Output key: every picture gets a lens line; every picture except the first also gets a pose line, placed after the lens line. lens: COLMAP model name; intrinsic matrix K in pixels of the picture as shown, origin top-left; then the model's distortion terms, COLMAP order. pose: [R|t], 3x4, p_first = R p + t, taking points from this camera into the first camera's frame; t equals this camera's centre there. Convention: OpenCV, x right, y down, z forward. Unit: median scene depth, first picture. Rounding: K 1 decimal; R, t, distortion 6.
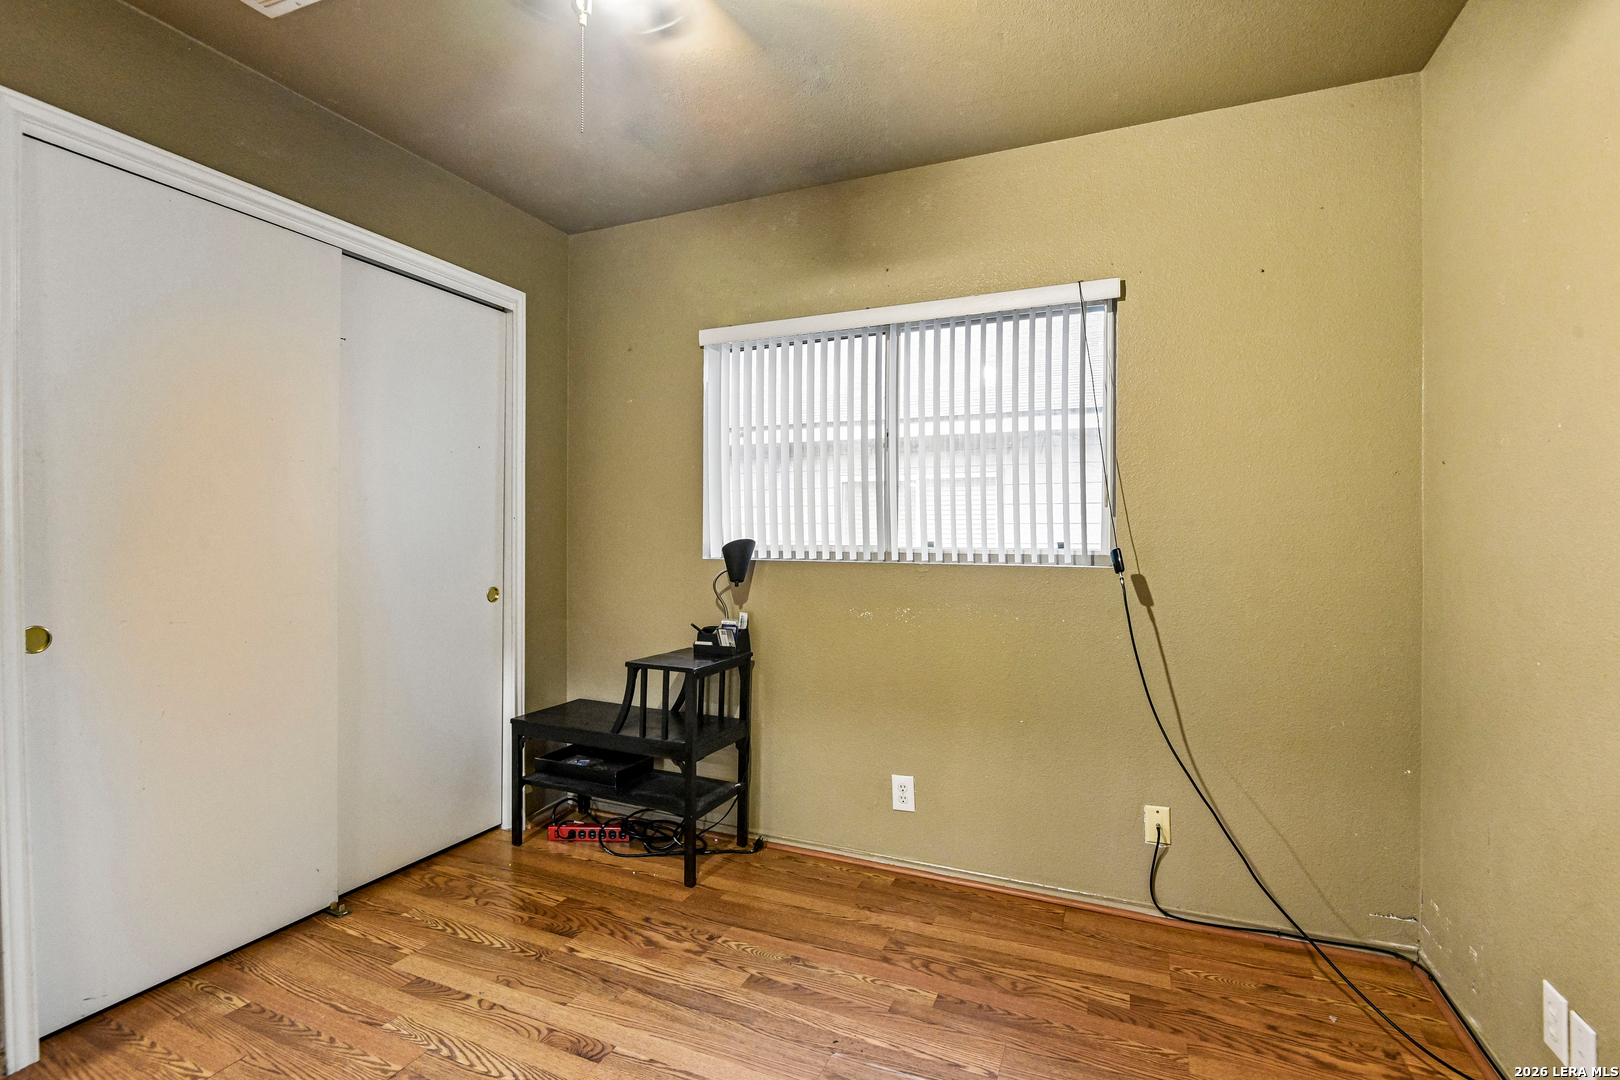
lens RADIAL K [[749.8, 0, 807.3], [0, 749.8, 540.1], [0, 0, 1]] dist [-0.009375, -0.005009]
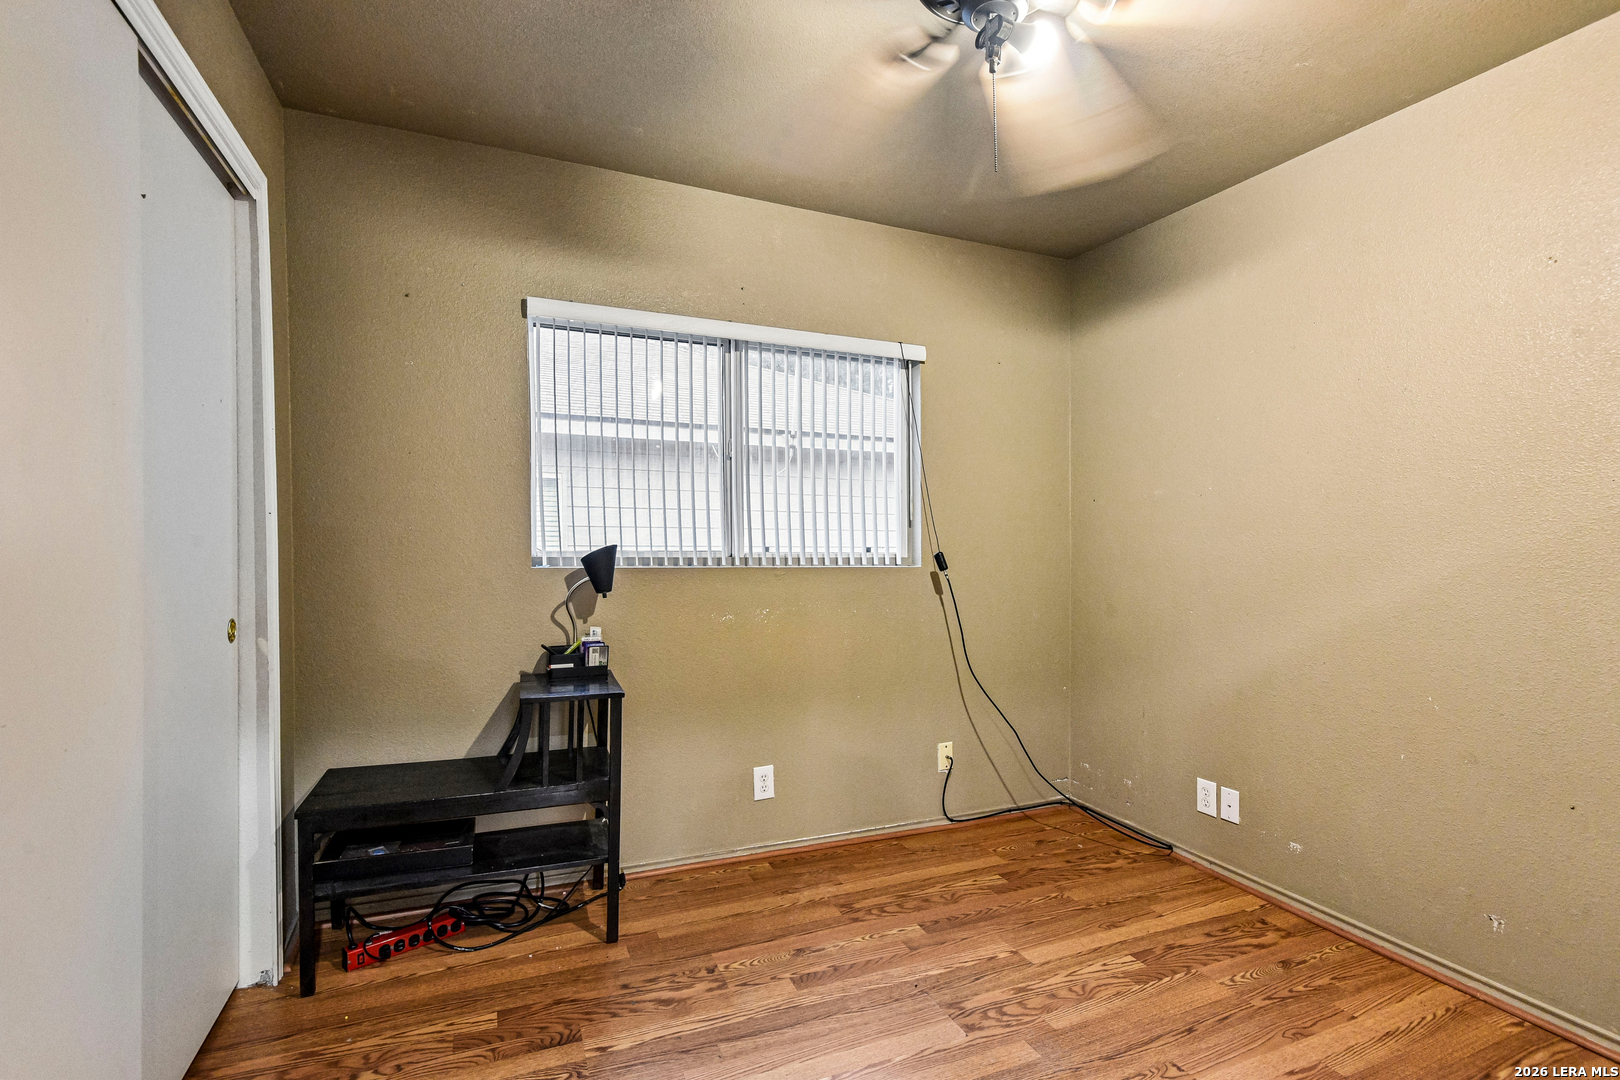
lens RADIAL K [[749.8, 0, 804.8], [0, 749.8, 534.8], [0, 0, 1]] dist [-0.009375, -0.005009]
pose [[0.691029, 0.006127, 0.722801, -0.676620], [-0.000517, 0.999968, -0.007983, -0.008007], [-0.722827, 0.005142, 0.691010, 0.242919]]
